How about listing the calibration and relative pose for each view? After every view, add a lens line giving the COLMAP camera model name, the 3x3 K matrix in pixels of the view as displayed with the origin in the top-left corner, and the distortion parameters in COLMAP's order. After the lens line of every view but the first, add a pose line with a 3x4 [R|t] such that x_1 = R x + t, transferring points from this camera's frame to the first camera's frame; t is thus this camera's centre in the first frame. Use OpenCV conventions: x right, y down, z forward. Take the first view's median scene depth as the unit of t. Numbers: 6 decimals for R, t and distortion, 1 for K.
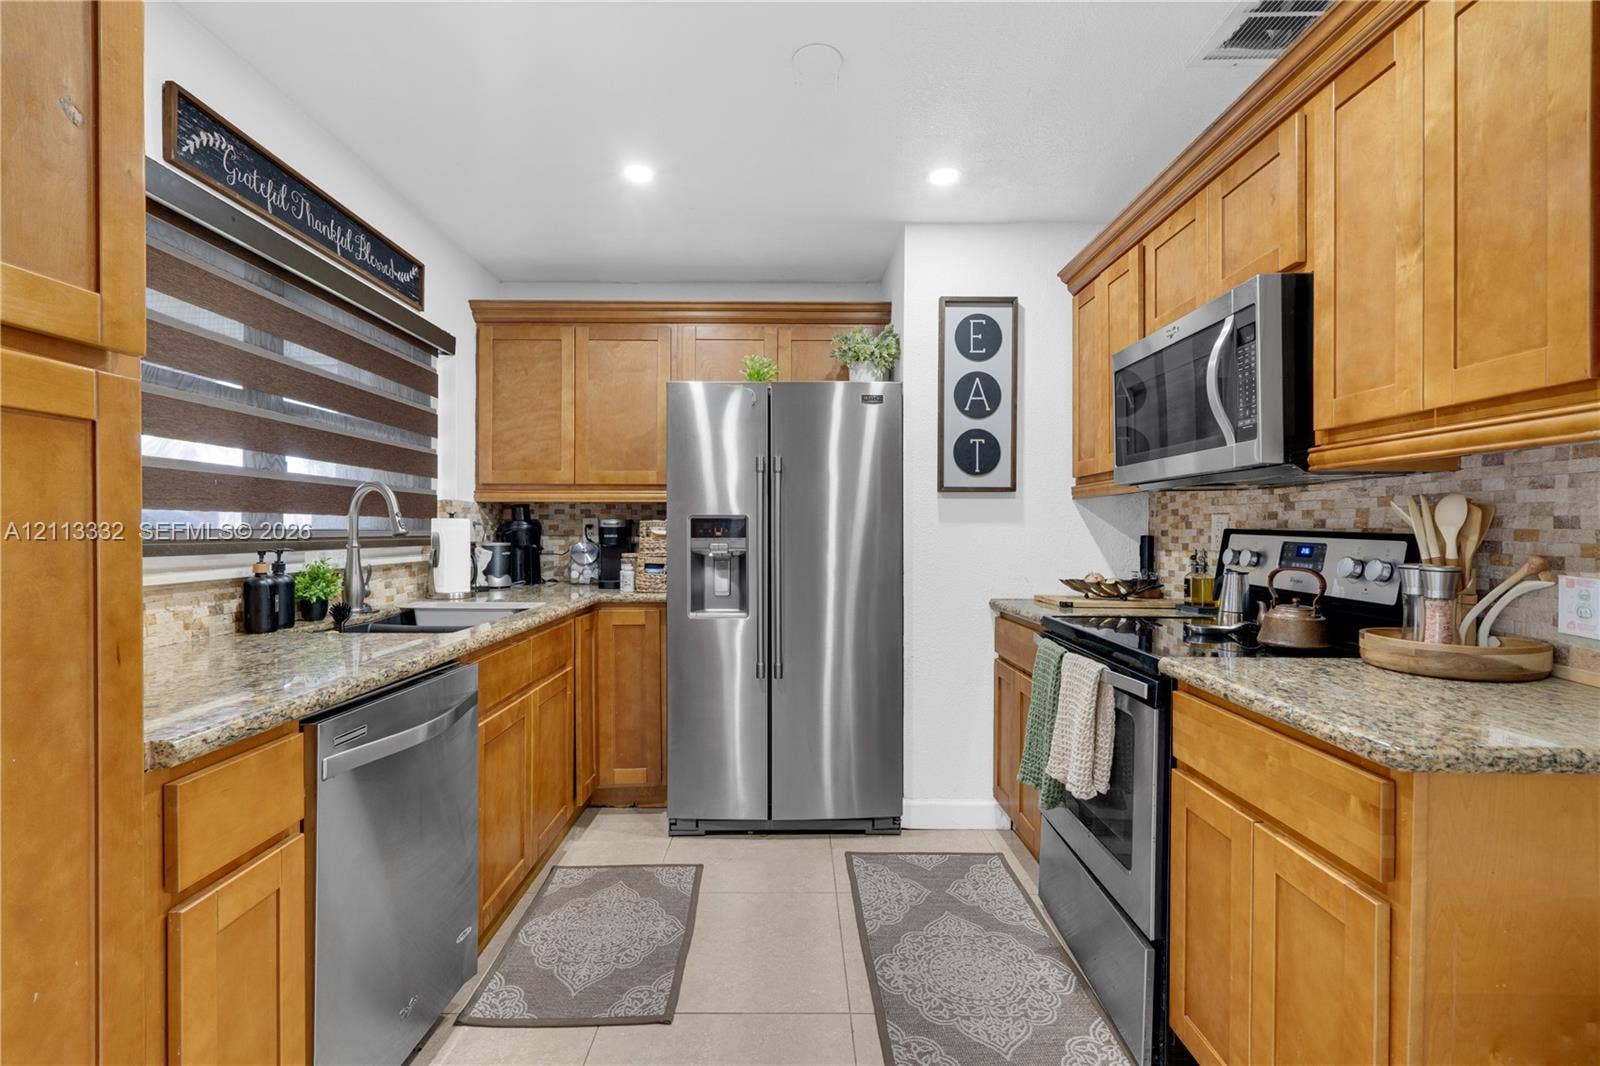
lens RADIAL K [[752.0, 0, 793.1], [0, 752.0, 531.8], [0, 0, 1]] dist [0.000807, 0.001205]
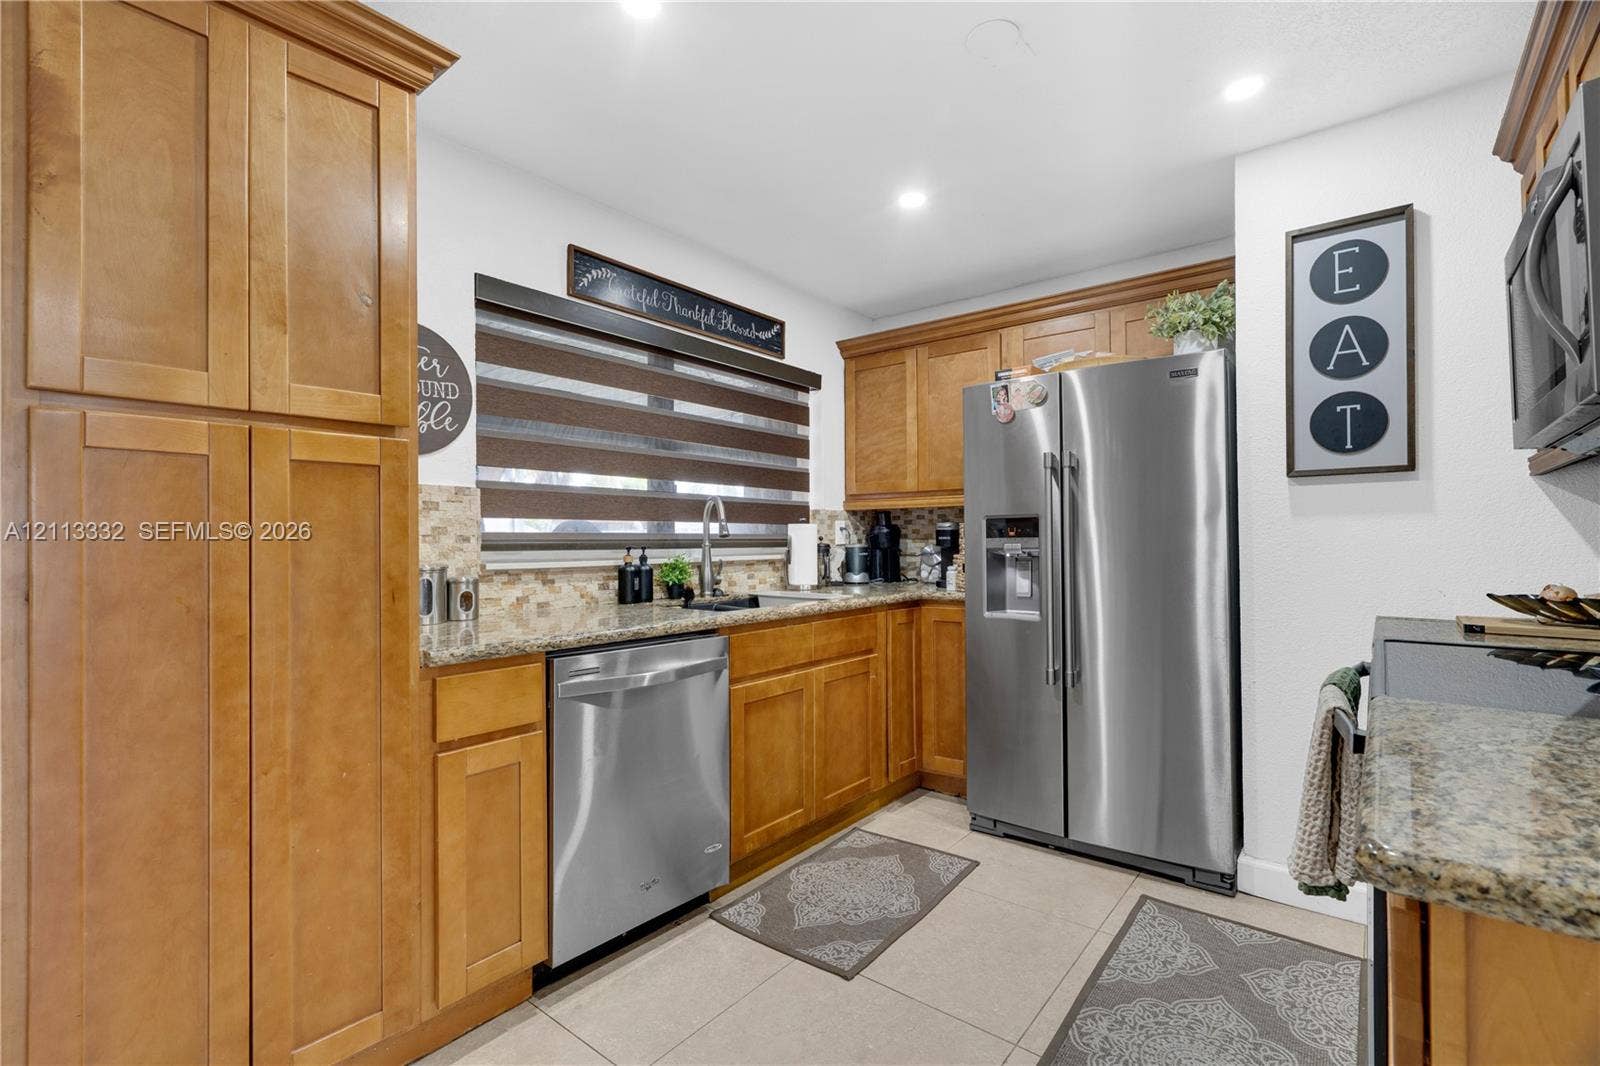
lens RADIAL K [[721.2, 0, 798.2], [0, 721.2, 532.0], [0, 0, 1]] dist [-0.002671, 0.002712]
pose [[0.776069, -0.014955, -0.630471, 0.305283], [0.006525, 0.999856, -0.015686, 0.014598], [0.630615, 0.008059, 0.776054, 0.095618]]
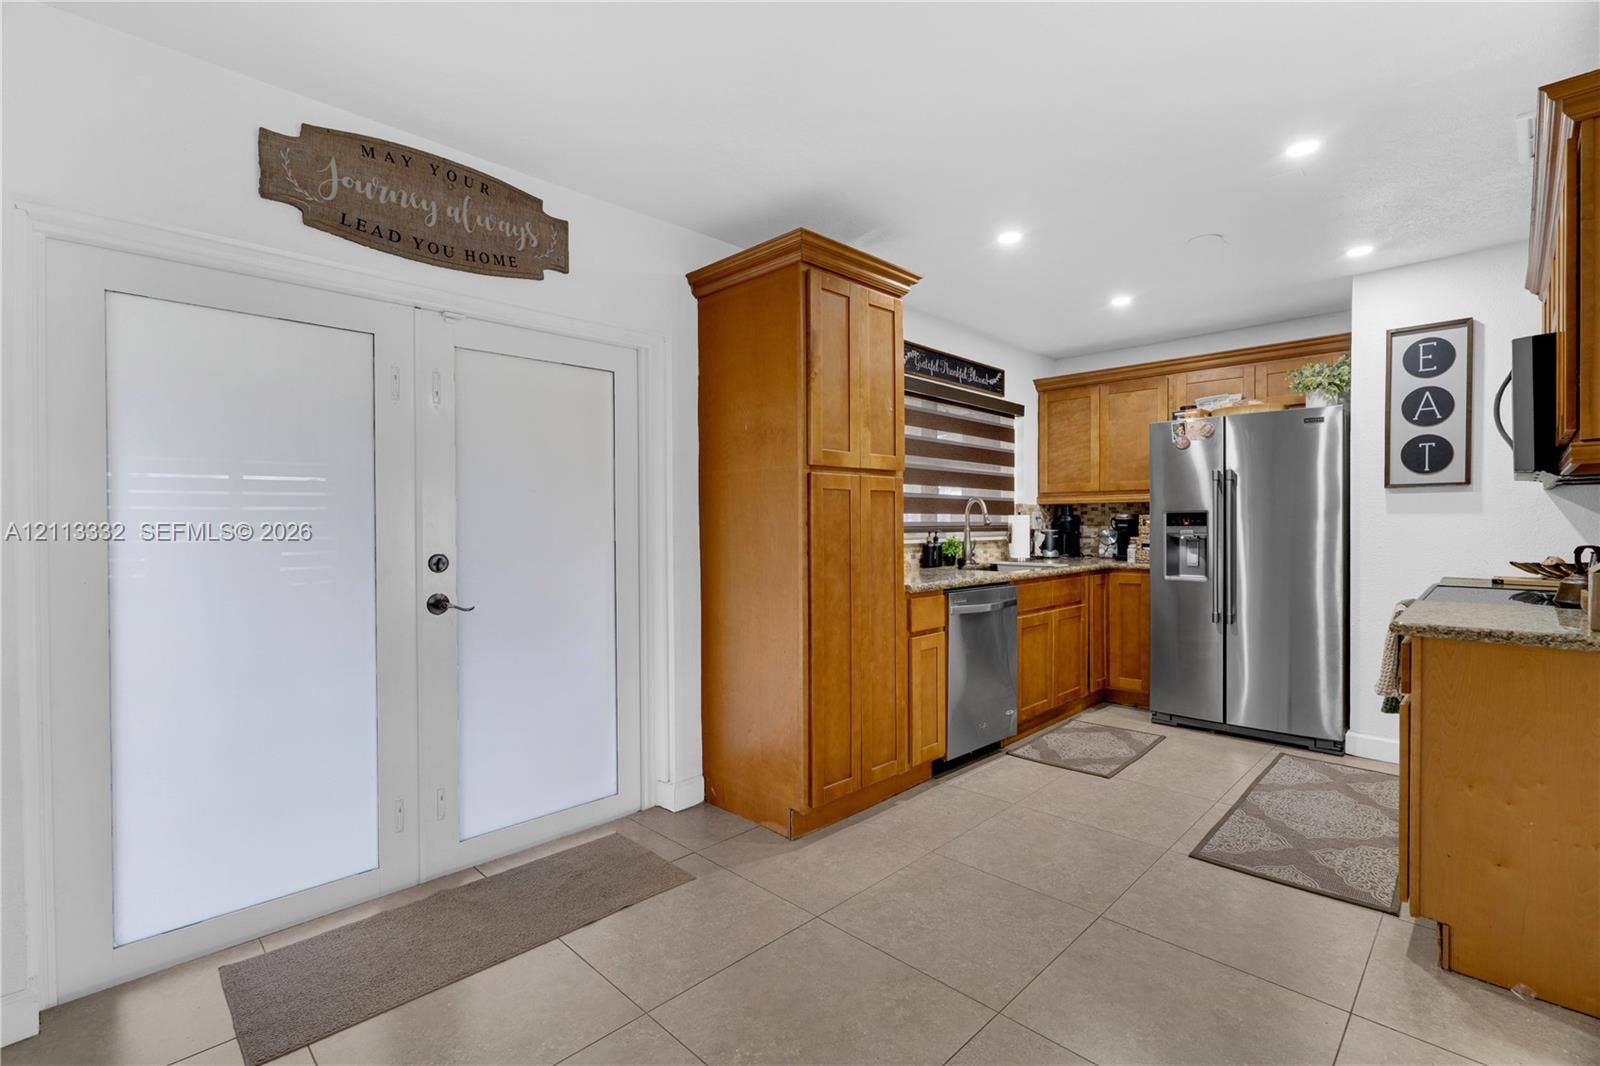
lens RADIAL K [[721.2, 0, 799.1], [0, 721.2, 531.5], [0, 0, 1]] dist [-0.002671, 0.002712]
pose [[0.709538, 0.002715, -0.704662, 0.388625], [0.003604, 0.999966, 0.007482, 0.005792], [0.704658, -0.007848, 0.709504, -0.582571]]
